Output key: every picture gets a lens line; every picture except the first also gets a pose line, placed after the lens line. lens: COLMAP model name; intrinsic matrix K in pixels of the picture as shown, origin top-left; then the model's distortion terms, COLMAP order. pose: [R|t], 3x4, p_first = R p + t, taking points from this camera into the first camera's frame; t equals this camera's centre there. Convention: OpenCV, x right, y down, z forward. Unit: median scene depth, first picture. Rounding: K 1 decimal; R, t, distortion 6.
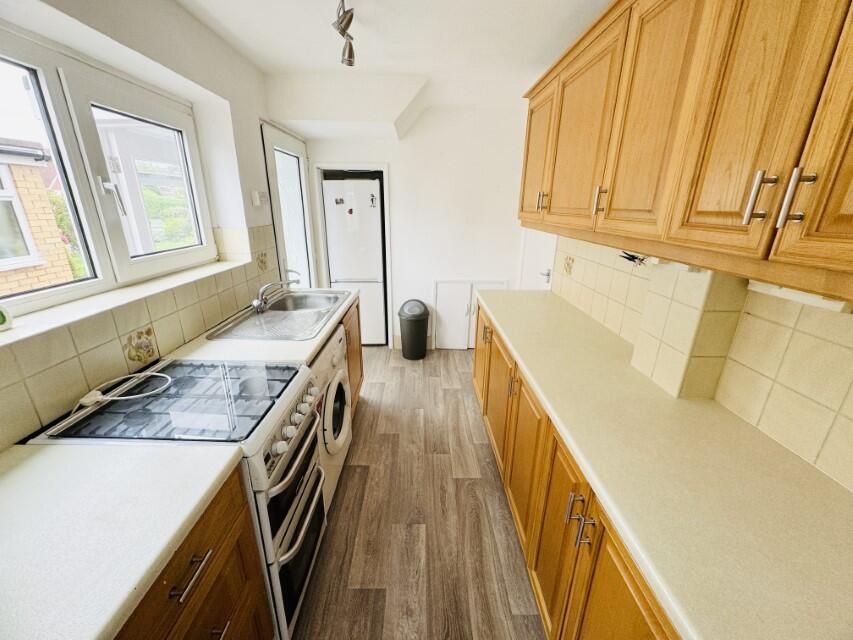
lens RADIAL K [[339.9, 0, 427.8], [0, 339.9, 317.6], [0, 0, 1]] dist [-0.002124, -0.000339]
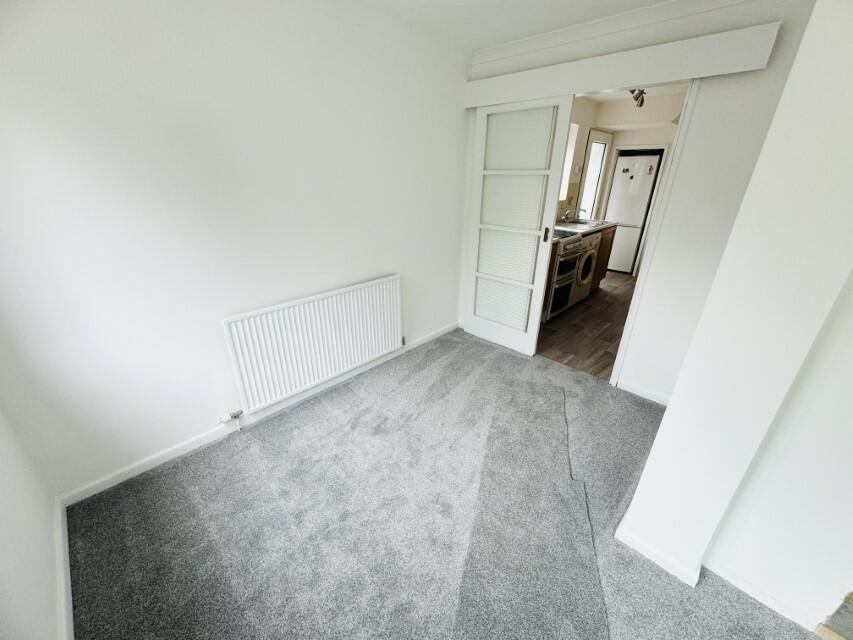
lens RADIAL K [[339.9, 0, 424.6], [0, 339.9, 317.3], [0, 0, 1]] dist [-0.002124, -0.000339]
pose [[0.704226, 0.279879, -0.652483, 0.400923], [-0.228767, 0.959457, 0.164646, 0.350090], [0.672110, 0.033319, 0.739701, -1.016053]]
